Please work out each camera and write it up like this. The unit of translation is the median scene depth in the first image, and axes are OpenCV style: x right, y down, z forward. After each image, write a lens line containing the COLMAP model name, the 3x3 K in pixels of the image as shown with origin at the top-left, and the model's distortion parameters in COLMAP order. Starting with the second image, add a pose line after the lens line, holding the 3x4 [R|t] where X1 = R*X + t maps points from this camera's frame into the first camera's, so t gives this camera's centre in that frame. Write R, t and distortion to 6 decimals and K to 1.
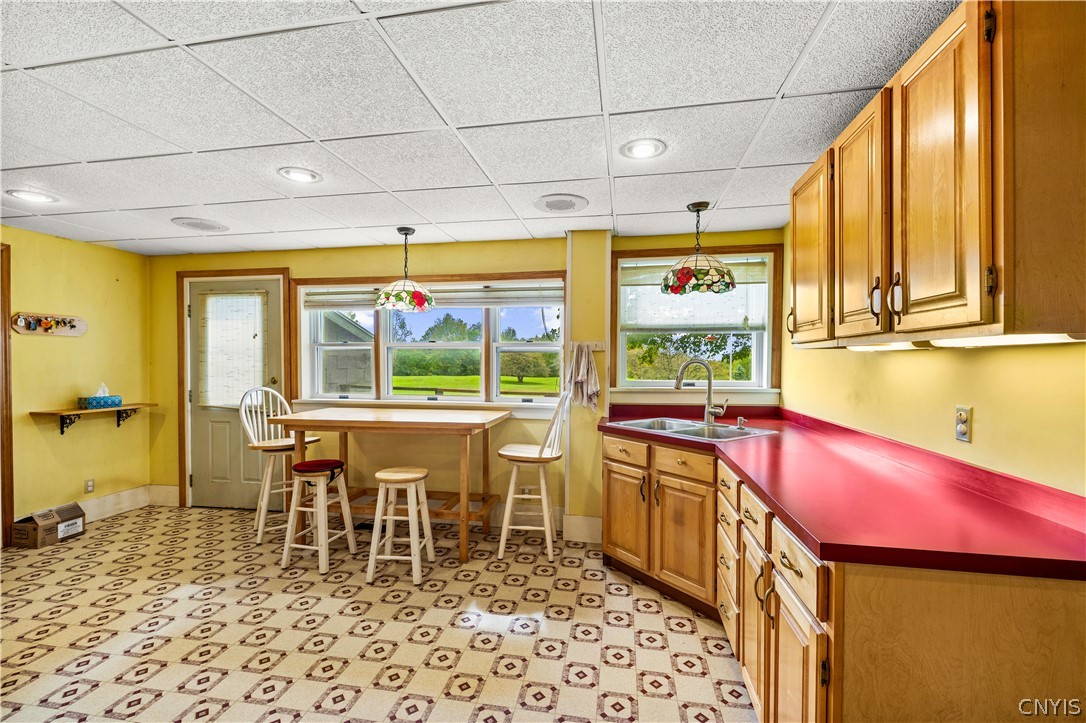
lens RADIAL K [[463.2, 0, 539.2], [0, 463.2, 370.3], [0, 0, 1]] dist [0.003334, -0.000170]
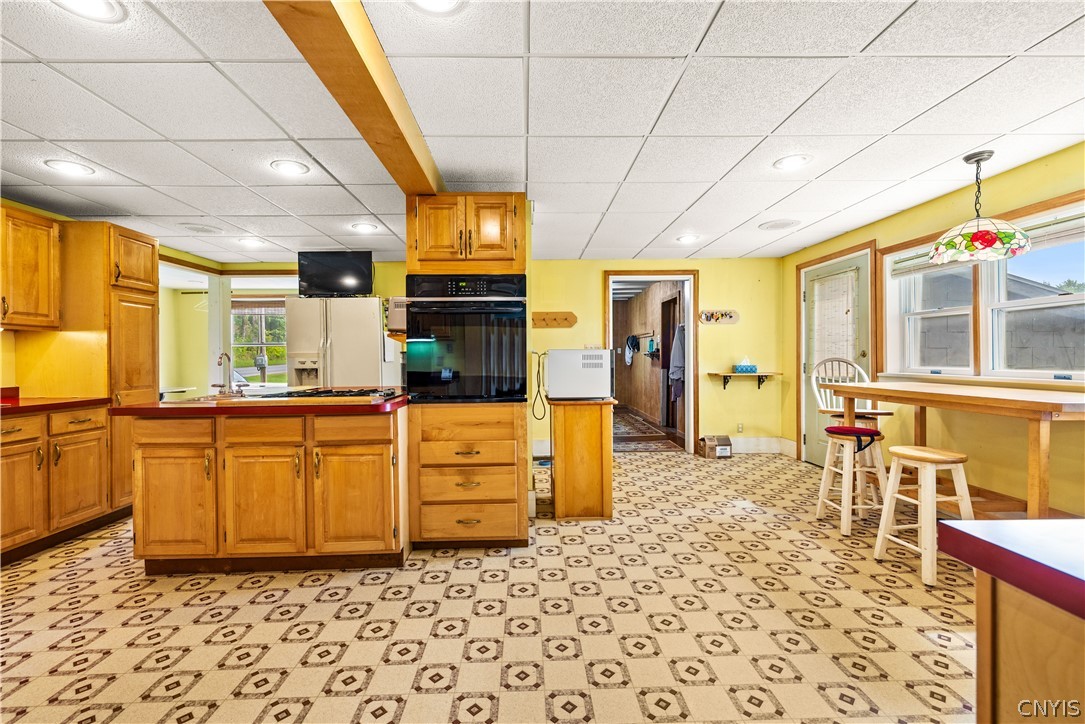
lens RADIAL K [[462.7, 0, 535.3], [0, 462.7, 358.4], [0, 0, 1]] dist [0.003334, -0.000170]
pose [[0.197091, -0.000037, -0.980385, 0.307955], [-0.011719, 0.999928, -0.002394, 0.047166], [0.980315, 0.011961, 0.197077, 0.100834]]
